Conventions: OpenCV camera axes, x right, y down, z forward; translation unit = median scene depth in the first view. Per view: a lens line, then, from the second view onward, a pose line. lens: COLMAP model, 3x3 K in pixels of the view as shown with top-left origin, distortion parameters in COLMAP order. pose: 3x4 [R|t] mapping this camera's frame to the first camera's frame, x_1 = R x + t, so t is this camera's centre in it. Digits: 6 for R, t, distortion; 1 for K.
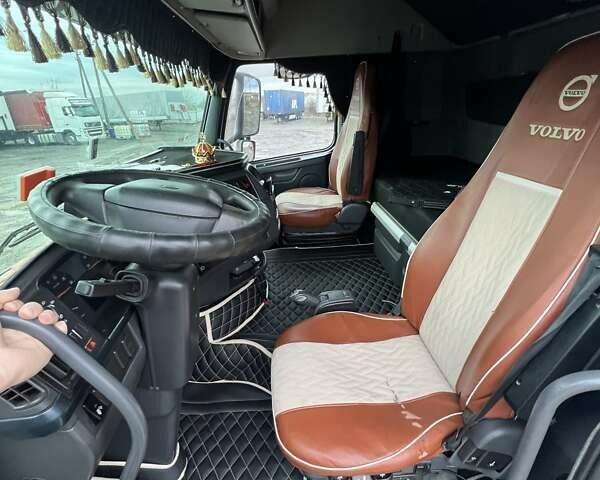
lens RADIAL K [[319.2, 0, 299.9], [0, 319.2, 243.3], [0, 0, 1]] dist [0.000879, -0.003316]
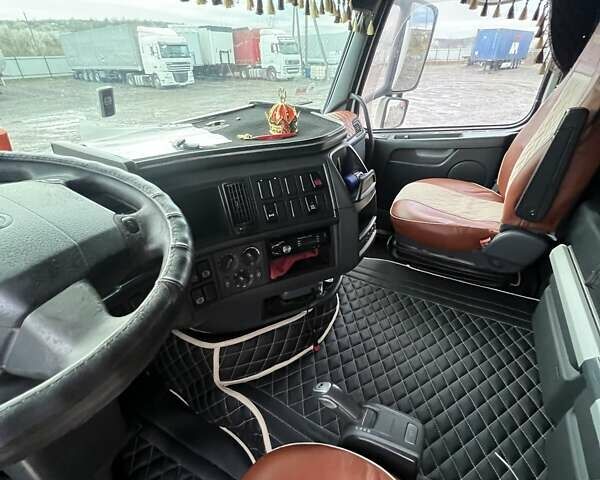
lens RADIAL K [[319.2, 0, 299.9], [0, 319.2, 240.3], [0, 0, 1]] dist [0.000879, -0.003316]
pose [[0.855333, 0.290208, -0.429168, 0.067646], [-0.228400, 0.954764, 0.190420, -0.115391], [0.465015, -0.064850, 0.882924, 0.262530]]
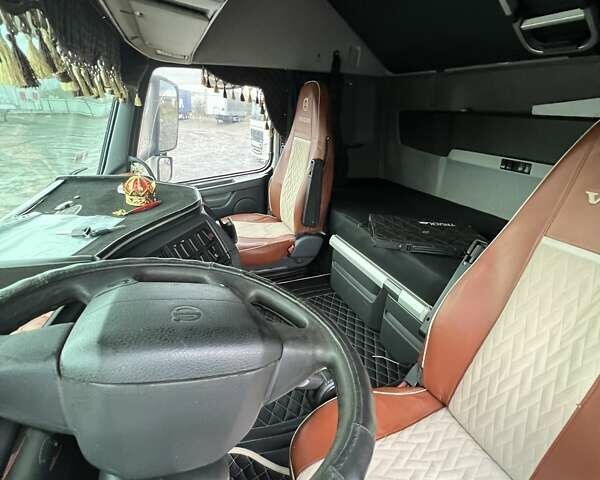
lens RADIAL K [[319.2, 0, 297.6], [0, 319.2, 241.6], [0, 0, 1]] dist [0.000879, -0.003316]
pose [[0.947328, -0.055520, 0.315416, -0.130580], [0.059360, 0.998233, -0.002573, -0.095871], [-0.314716, 0.021160, 0.948950, 0.135868]]
